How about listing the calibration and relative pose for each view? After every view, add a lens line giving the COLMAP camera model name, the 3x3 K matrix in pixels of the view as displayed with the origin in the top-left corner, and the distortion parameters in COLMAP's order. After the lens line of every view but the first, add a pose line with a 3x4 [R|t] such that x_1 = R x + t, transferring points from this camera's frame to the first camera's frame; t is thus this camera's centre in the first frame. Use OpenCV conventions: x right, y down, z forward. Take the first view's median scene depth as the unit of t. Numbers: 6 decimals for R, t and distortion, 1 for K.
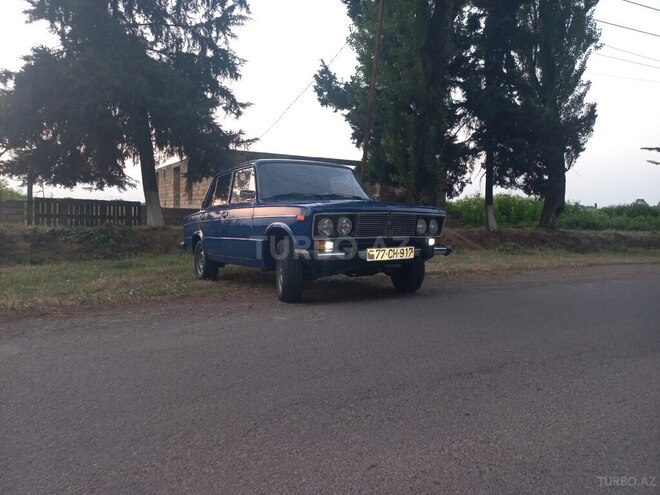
lens RADIAL K [[464.5, 0, 330.0], [0, 464.5, 247.5], [0, 0, 1]] dist [0.030392, 0.007745]
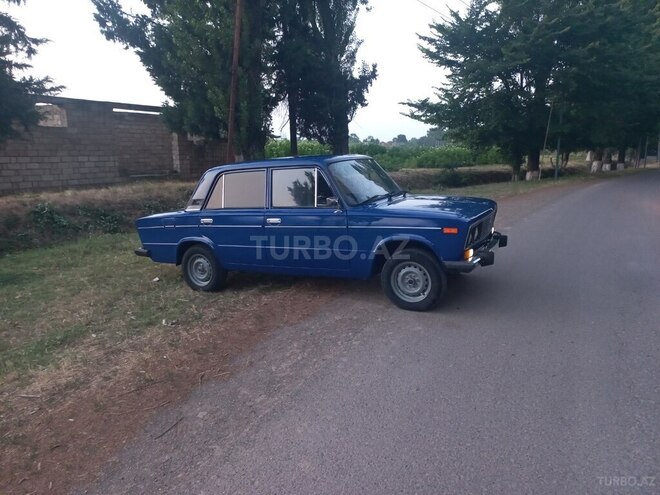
lens RADIAL K [[480.0, 0, 330.0], [0, 480.0, 247.5], [0, 0, 1]] dist [0.002967, 0.000048]
pose [[0.860692, -0.118314, 0.495188, -0.159071], [0.053342, 0.988226, 0.143399, -0.042549], [-0.506324, -0.097008, 0.856869, 0.026632]]
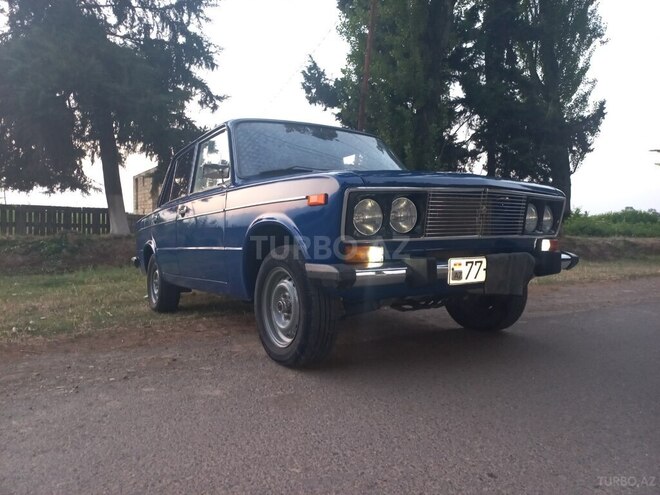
lens RADIAL K [[464.5, 0, 330.0], [0, 464.5, 247.5], [0, 0, 1]] dist [0.030392, 0.007745]
pose [[0.999863, -0.006088, 0.015387, 0.006543], [0.006380, 0.999799, -0.019031, -0.001496], [-0.015268, 0.019126, 0.999700, 0.088356]]
